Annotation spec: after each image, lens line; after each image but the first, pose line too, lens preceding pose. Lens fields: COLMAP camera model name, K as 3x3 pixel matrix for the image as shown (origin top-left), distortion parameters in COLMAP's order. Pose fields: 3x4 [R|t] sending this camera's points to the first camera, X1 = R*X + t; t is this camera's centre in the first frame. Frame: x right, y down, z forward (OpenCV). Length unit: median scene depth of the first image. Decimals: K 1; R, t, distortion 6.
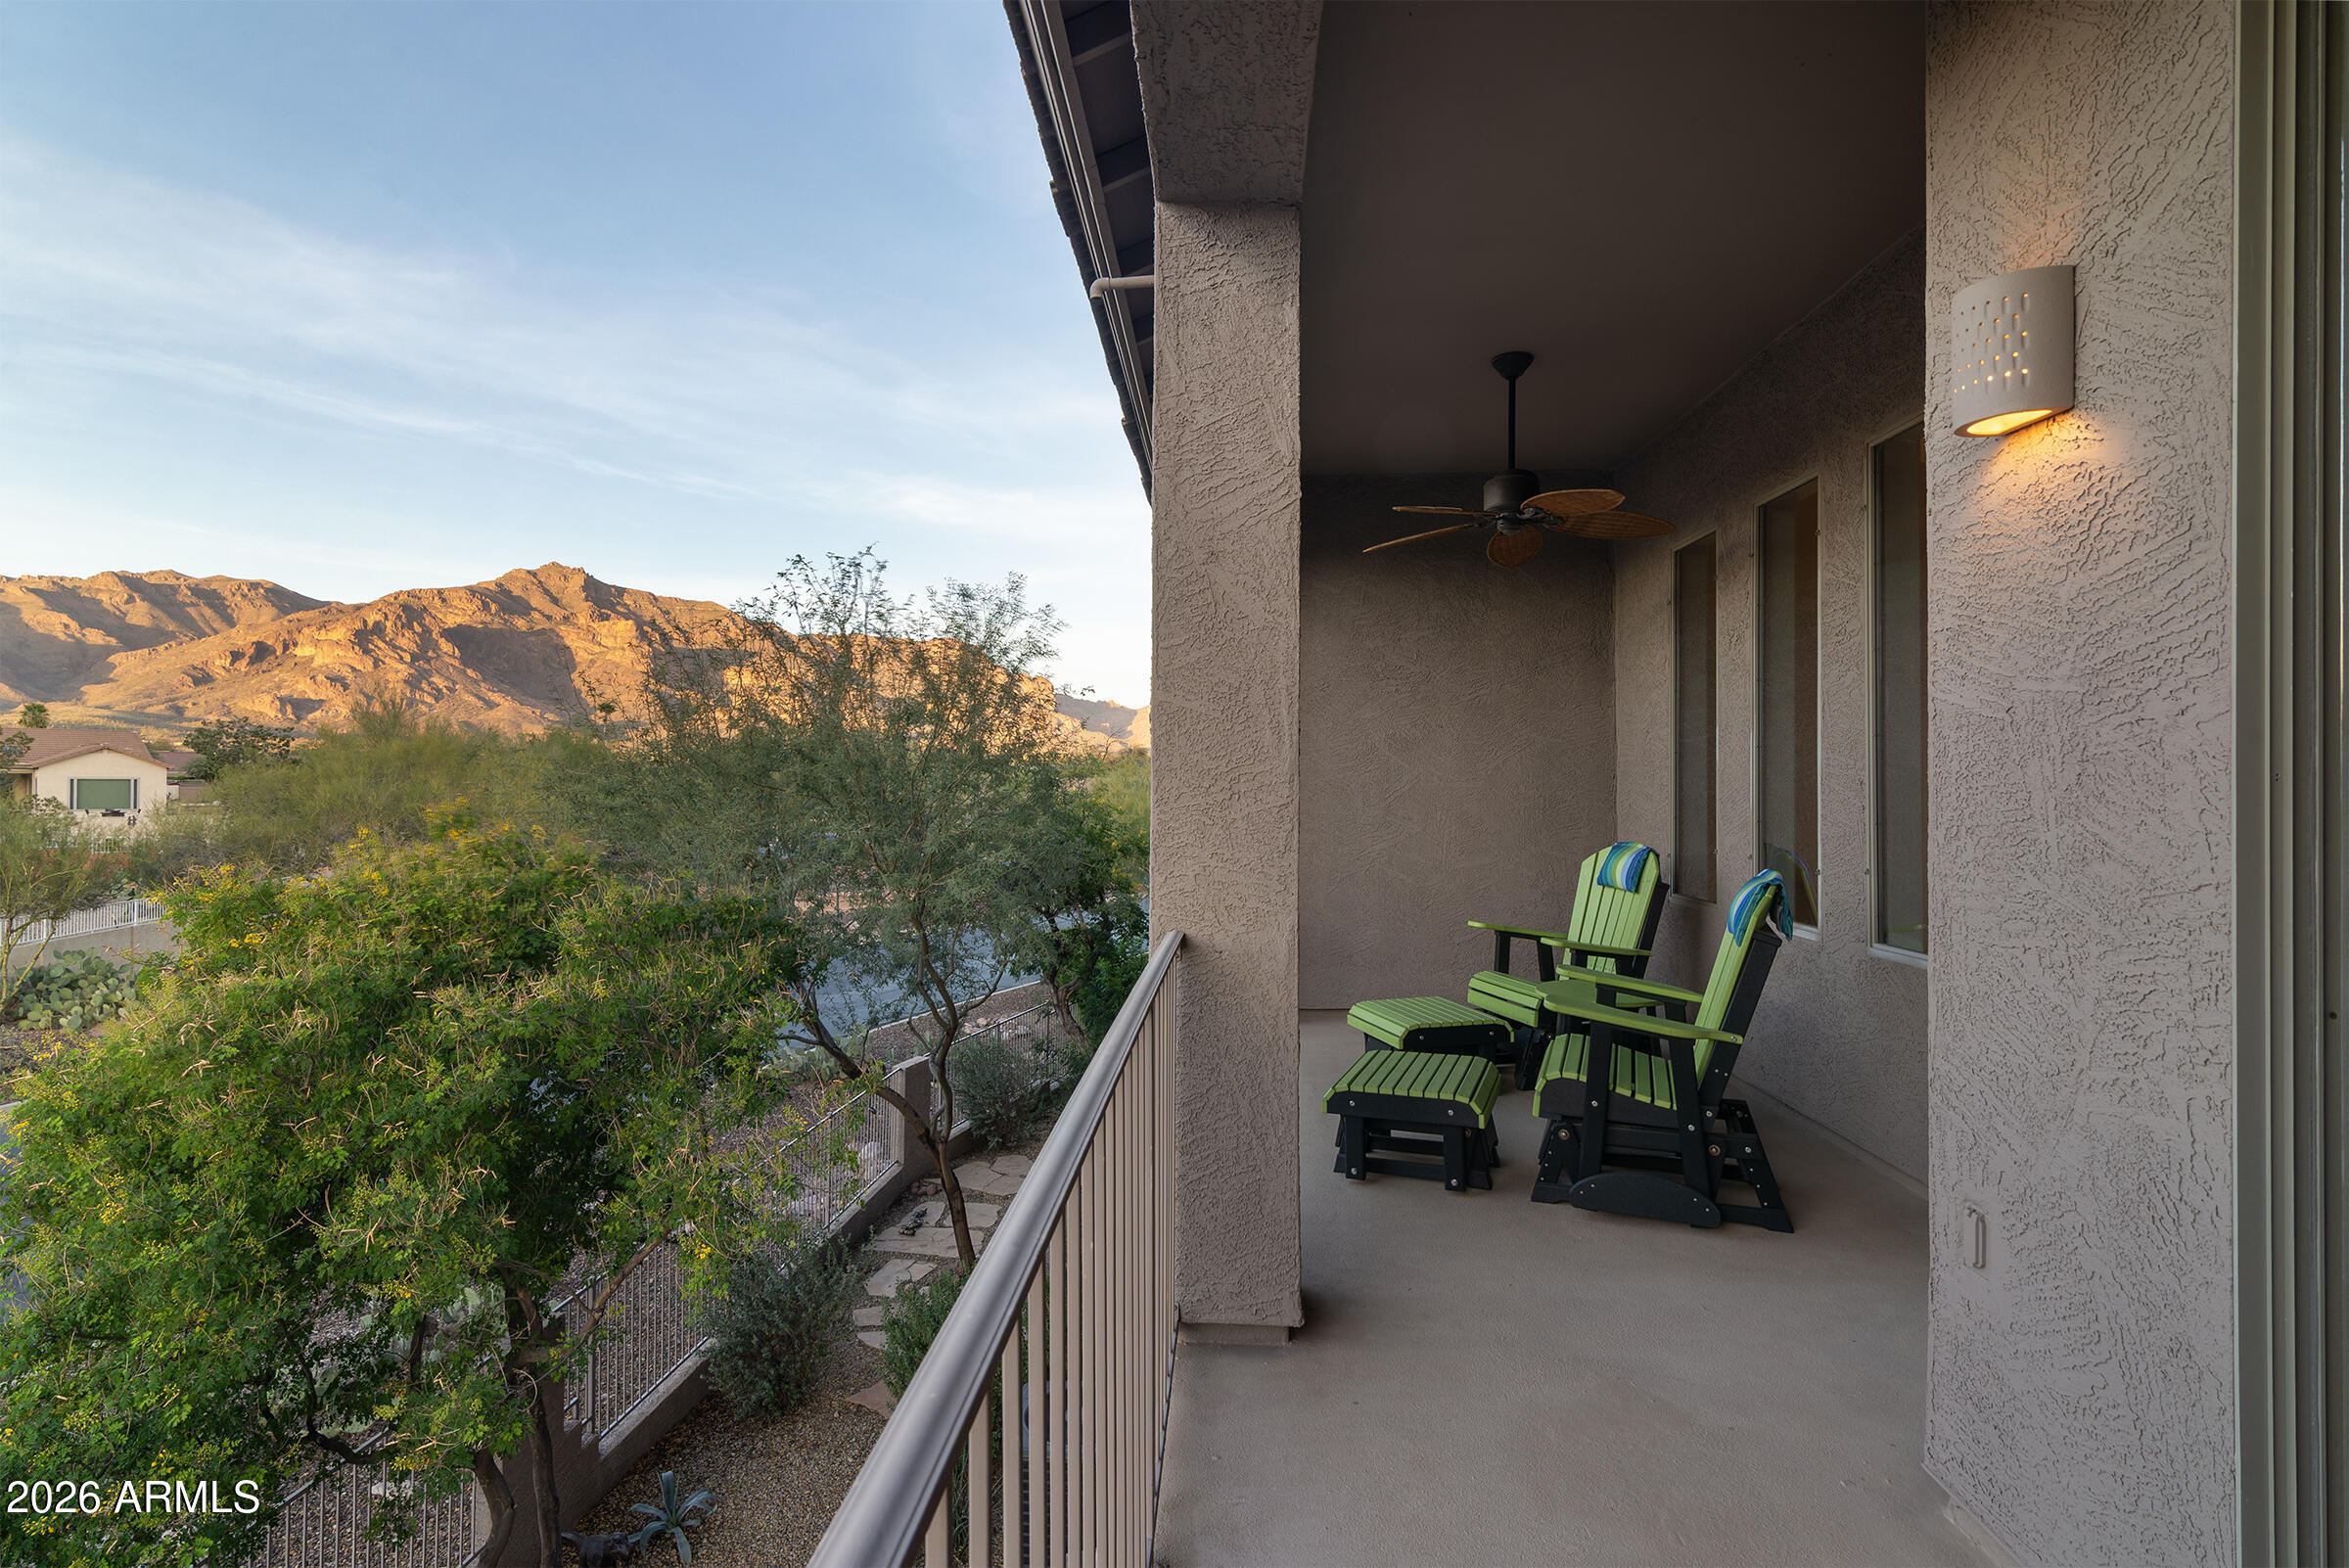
lens RADIAL K [[1226.4, 0, 1216.5], [0, 1226.4, 768.2], [0, 0, 1]] dist [0.010038, -0.001832]
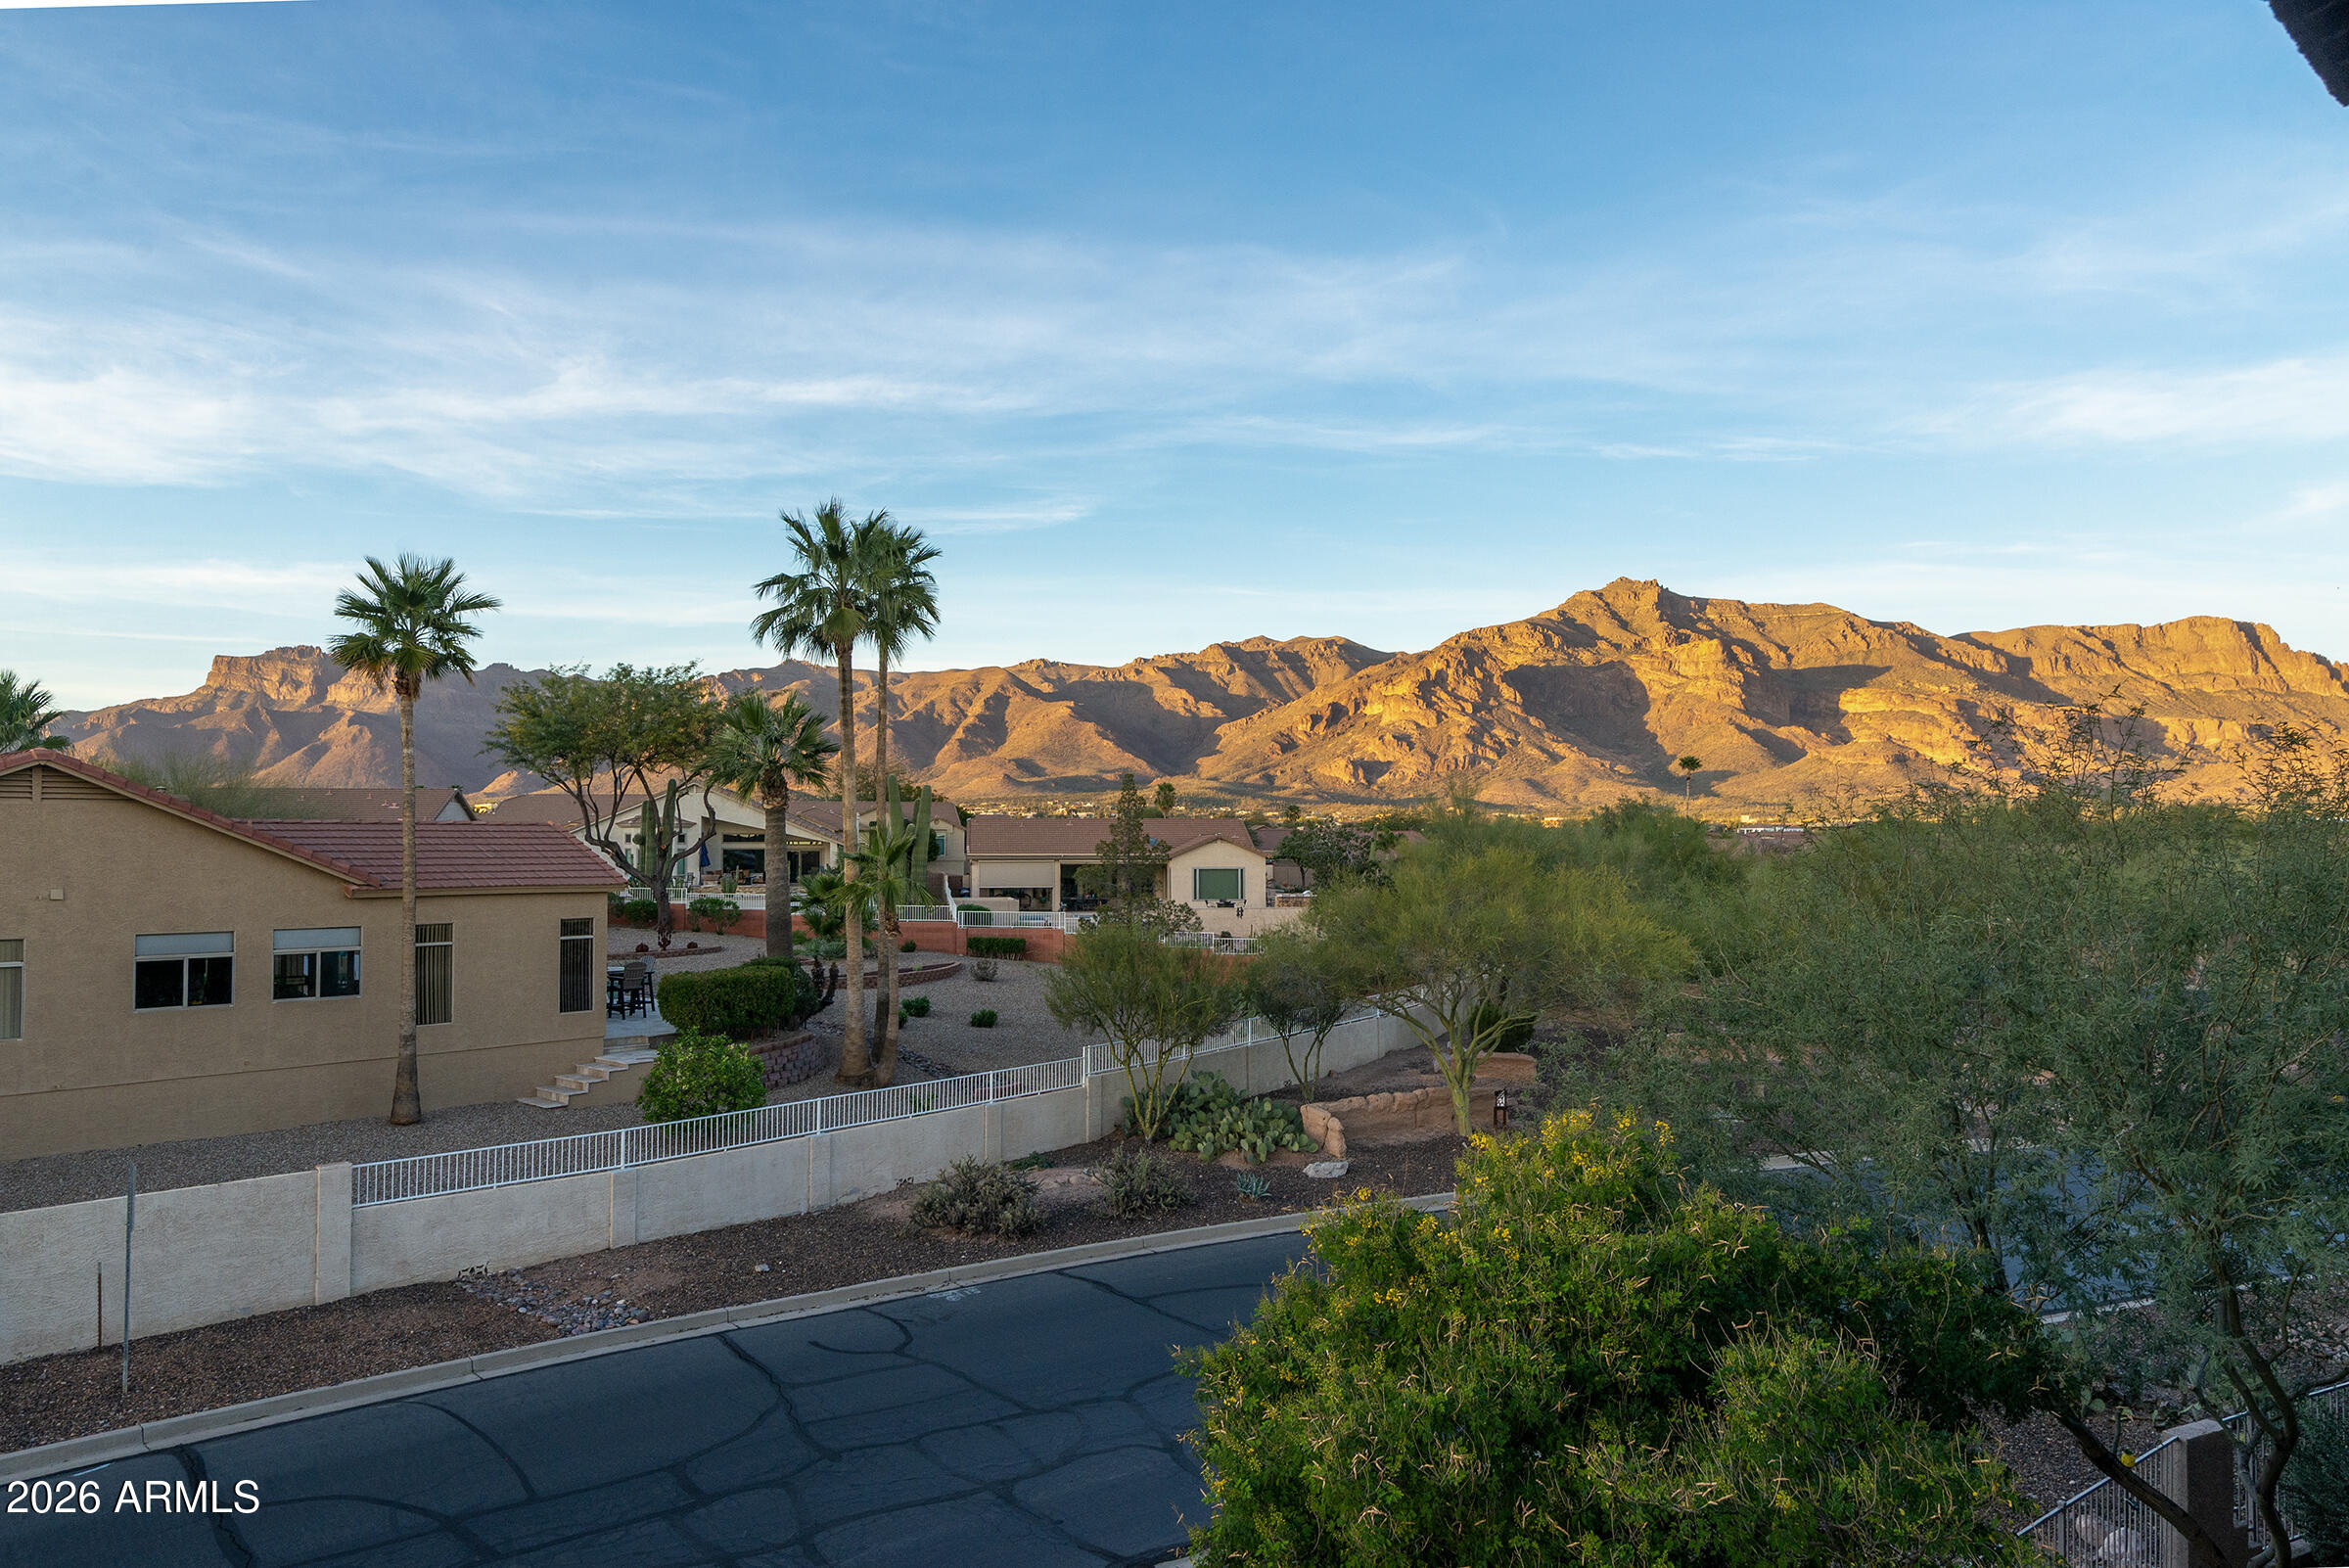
lens RADIAL K [[1642.4, 0, 1067.7], [0, 1642.4, 751.4], [0, 0, 1]] dist [0.009336, -0.006830]
pose [[0.684280, -0.029344, -0.728628, -0.025379], [0.009764, 0.999469, -0.031082, -0.125494], [0.729154, 0.014155, 0.684204, -0.010032]]
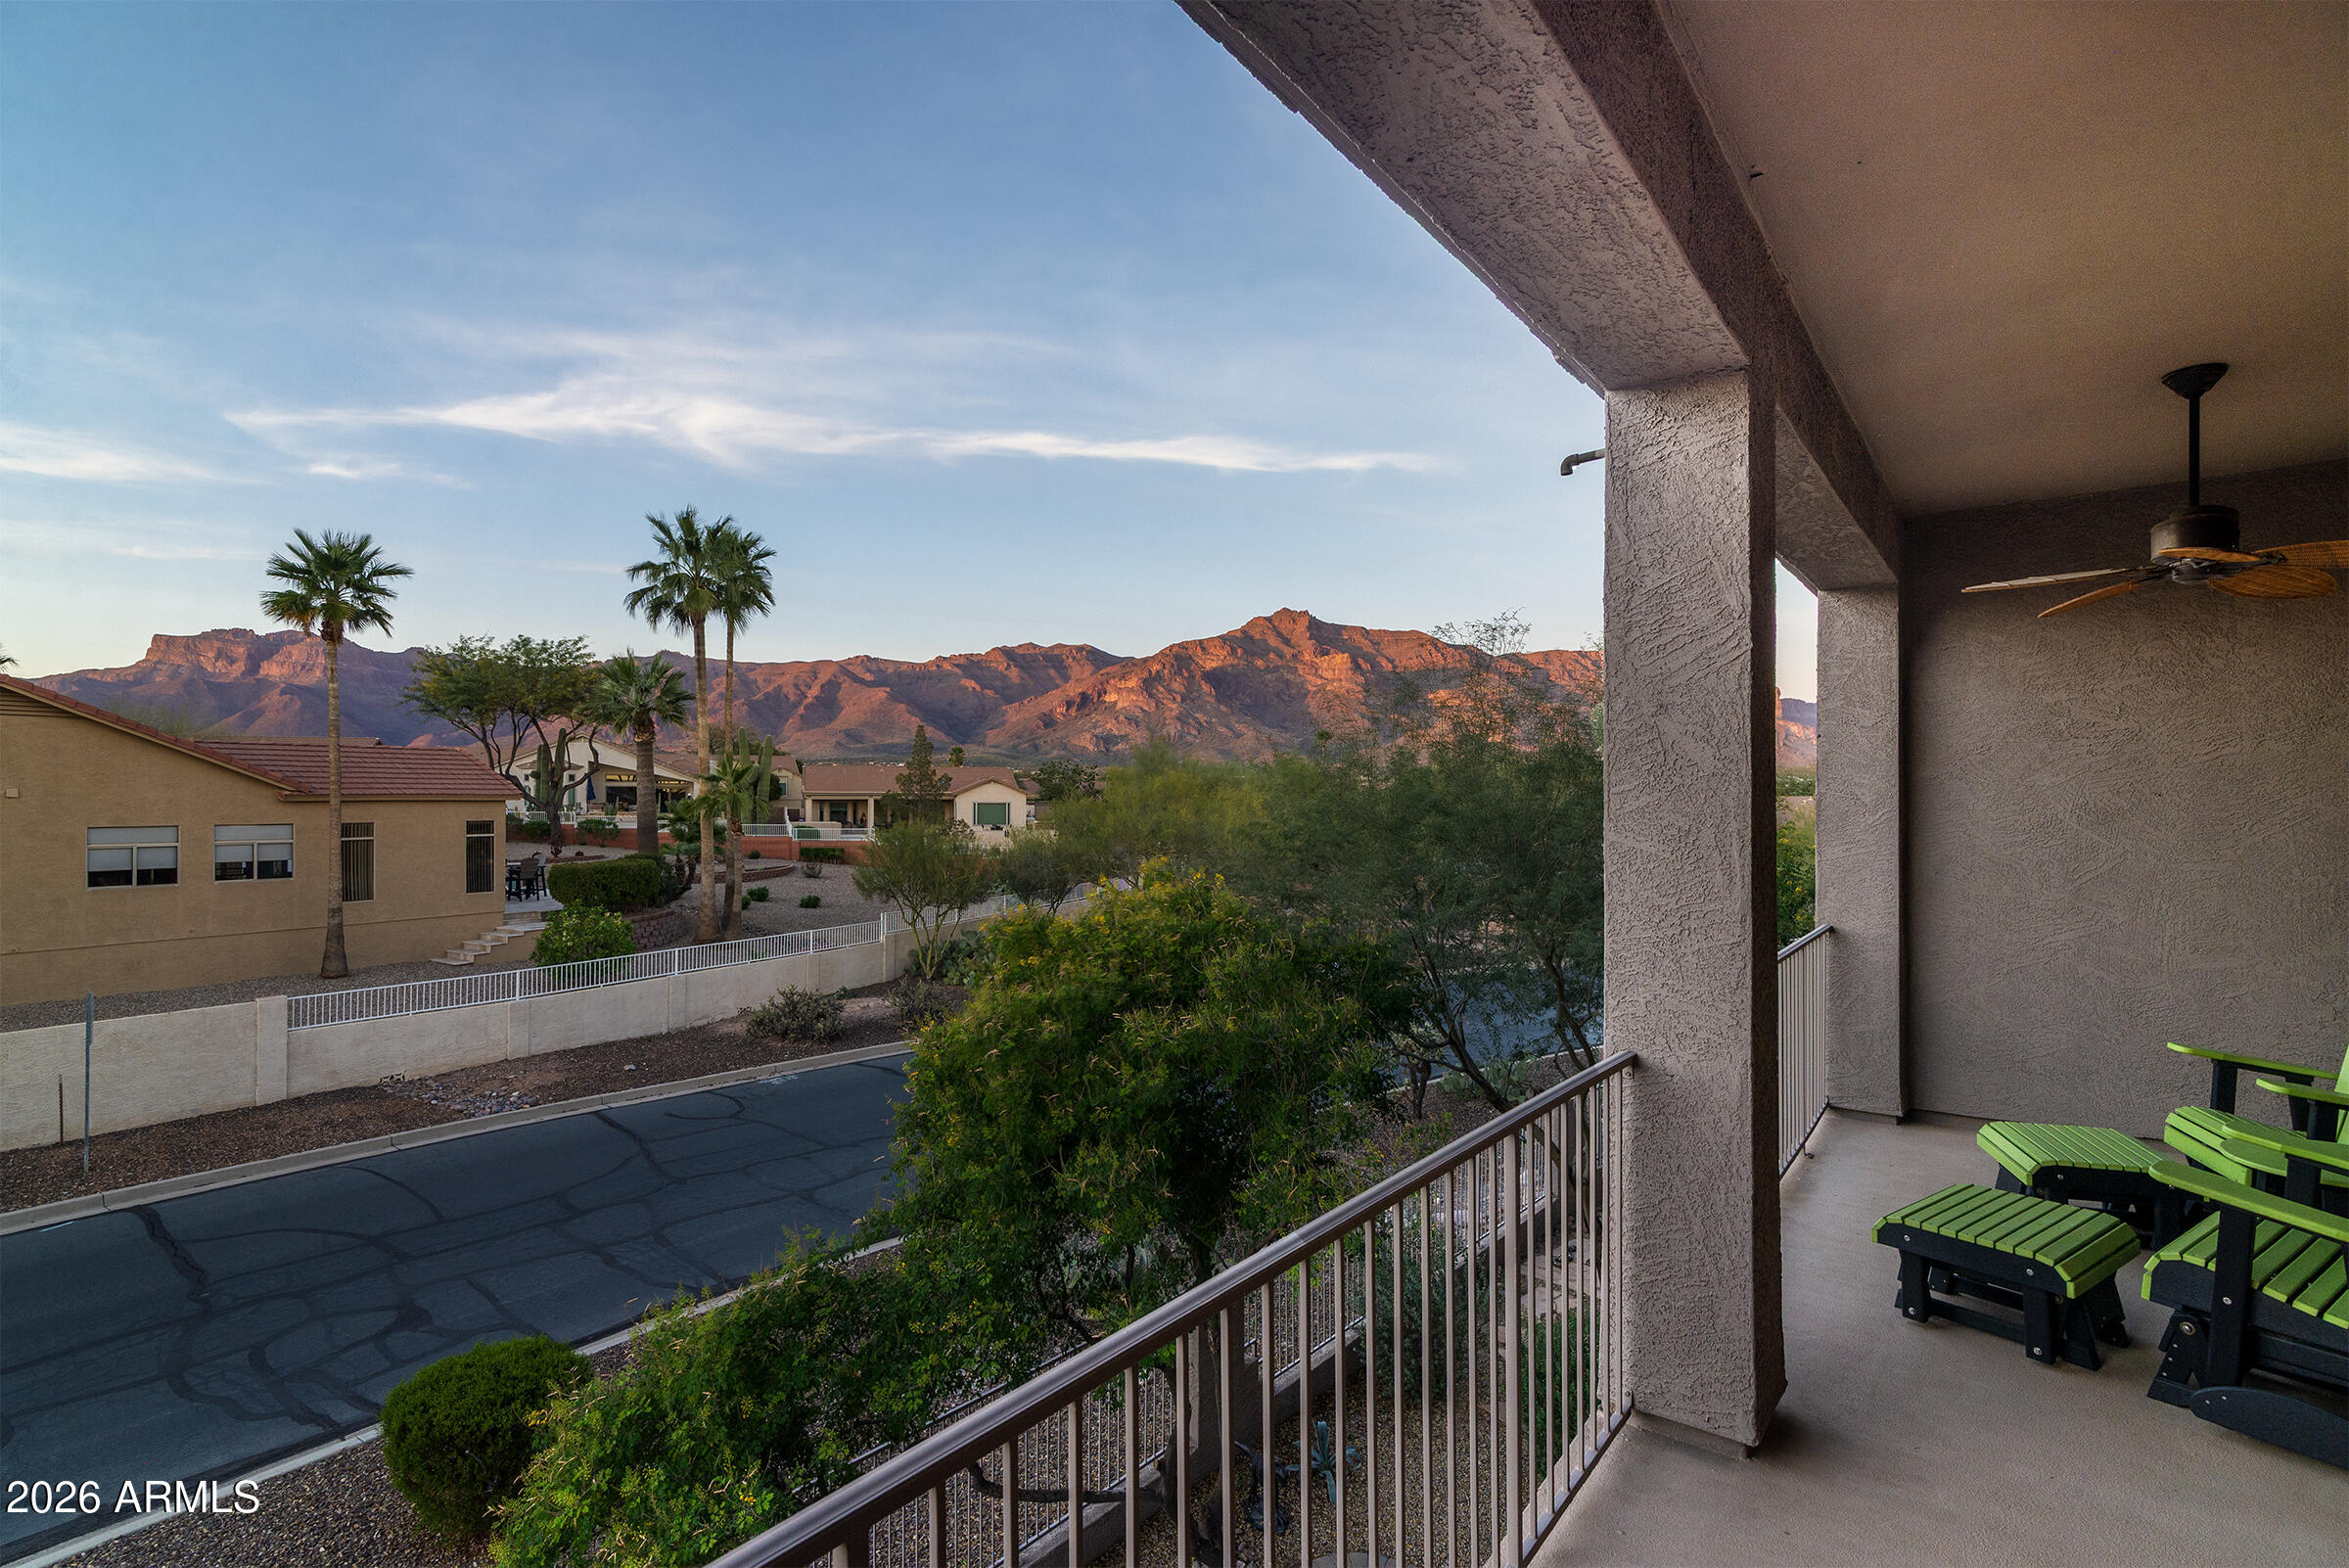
lens RADIAL K [[1226.4, 0, 1143.3], [0, 1226.4, 779.6], [0, 0, 1]] dist [0.010038, -0.001832]
pose [[0.814910, -0.007102, -0.579544, 0.085566], [0.007719, 0.999969, -0.001401, -0.038112], [0.579536, -0.003332, 0.814940, -0.050349]]
